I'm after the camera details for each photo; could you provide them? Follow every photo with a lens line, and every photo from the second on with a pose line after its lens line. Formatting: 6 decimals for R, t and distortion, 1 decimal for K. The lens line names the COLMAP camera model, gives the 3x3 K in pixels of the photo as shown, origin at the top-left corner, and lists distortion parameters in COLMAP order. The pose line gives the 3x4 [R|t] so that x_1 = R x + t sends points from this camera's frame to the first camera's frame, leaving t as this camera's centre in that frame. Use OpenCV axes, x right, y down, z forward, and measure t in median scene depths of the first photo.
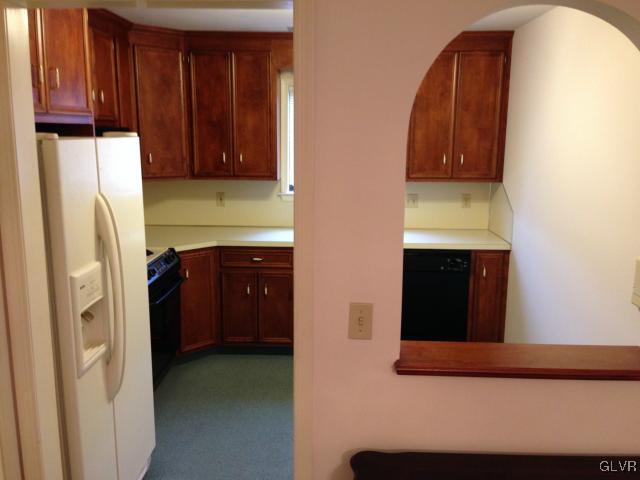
lens RADIAL K [[578.3, 0, 323.5], [0, 578.3, 238.5], [0, 0, 1]] dist [0.082433, -0.157270]
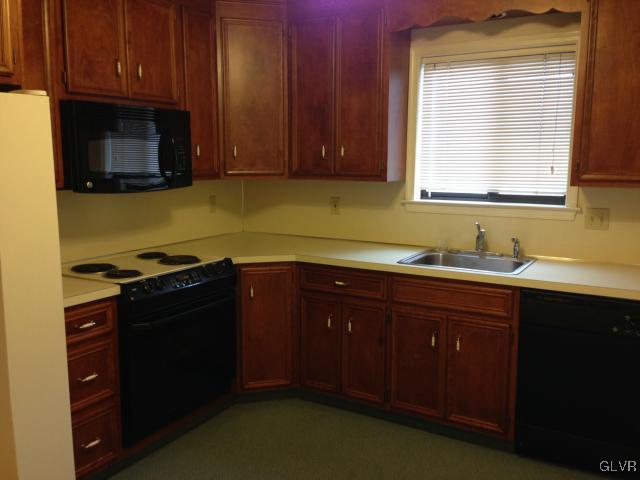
lens RADIAL K [[578.3, 0, 318.3], [0, 578.3, 241.2], [0, 0, 1]] dist [0.082433, -0.157270]
pose [[0.876311, 0.064892, -0.477356, 0.208129], [-0.082403, 0.996474, -0.015812, -0.004526], [0.474646, 0.053191, 0.878568, 0.308898]]
